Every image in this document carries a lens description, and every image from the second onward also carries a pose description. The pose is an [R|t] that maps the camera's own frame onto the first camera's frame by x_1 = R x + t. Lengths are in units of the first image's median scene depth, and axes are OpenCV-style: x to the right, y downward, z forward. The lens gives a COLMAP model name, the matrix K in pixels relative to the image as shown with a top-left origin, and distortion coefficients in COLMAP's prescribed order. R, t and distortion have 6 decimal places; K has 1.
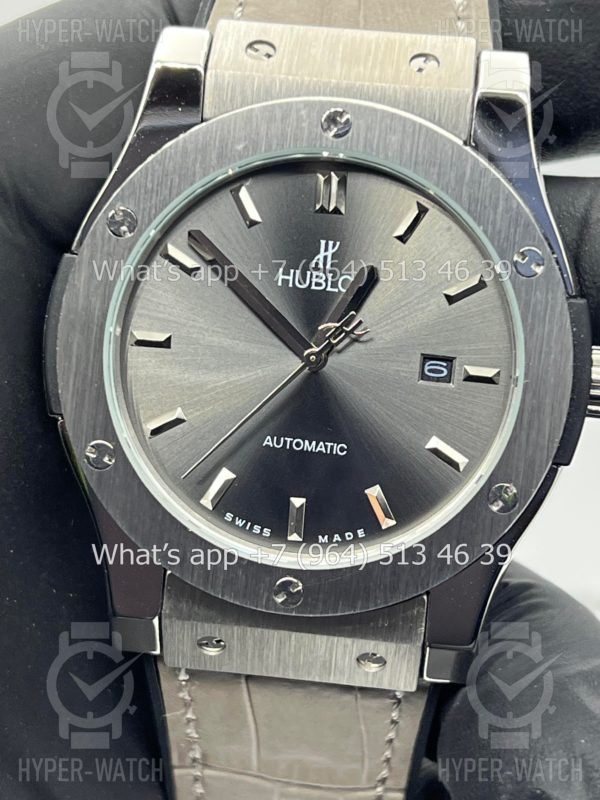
lens RADIAL K [[1907.5, 0, 303.0], [0, 1907.5, 401.4], [0, 0, 1]] dist [0.116190, 0.000000]
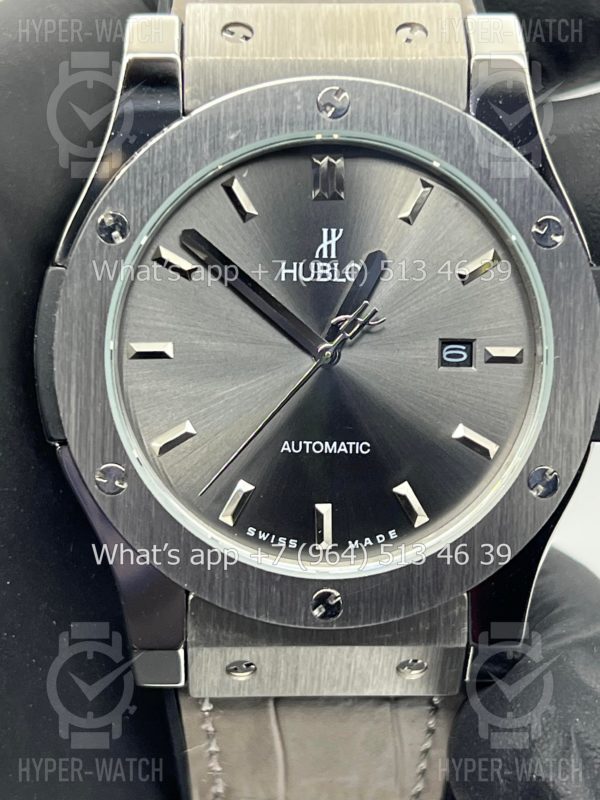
lens RADIAL K [[1907.5, 0, 294.1], [0, 1907.5, 400.6], [0, 0, 1]] dist [0.116190, 0.000000]
pose [[0.990213, -0.095248, 0.102007, -0.108372], [0.095785, 0.995402, -0.000361, -0.001054], [-0.101503, 0.010129, 0.994784, 0.066300]]
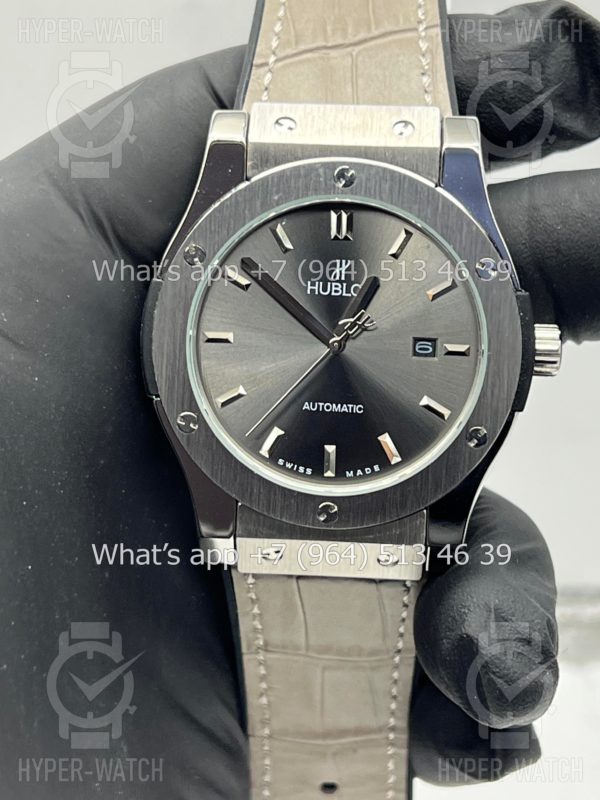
lens RADIAL K [[1907.5, 0, 295.4], [0, 1907.5, 400.9], [0, 0, 1]] dist [0.116190, 0.000000]
pose [[0.998264, -0.055656, 0.019285, -0.053069], [0.055358, 0.998344, 0.015666, -0.005125], [-0.020125, -0.014571, 0.999691, -0.391447]]
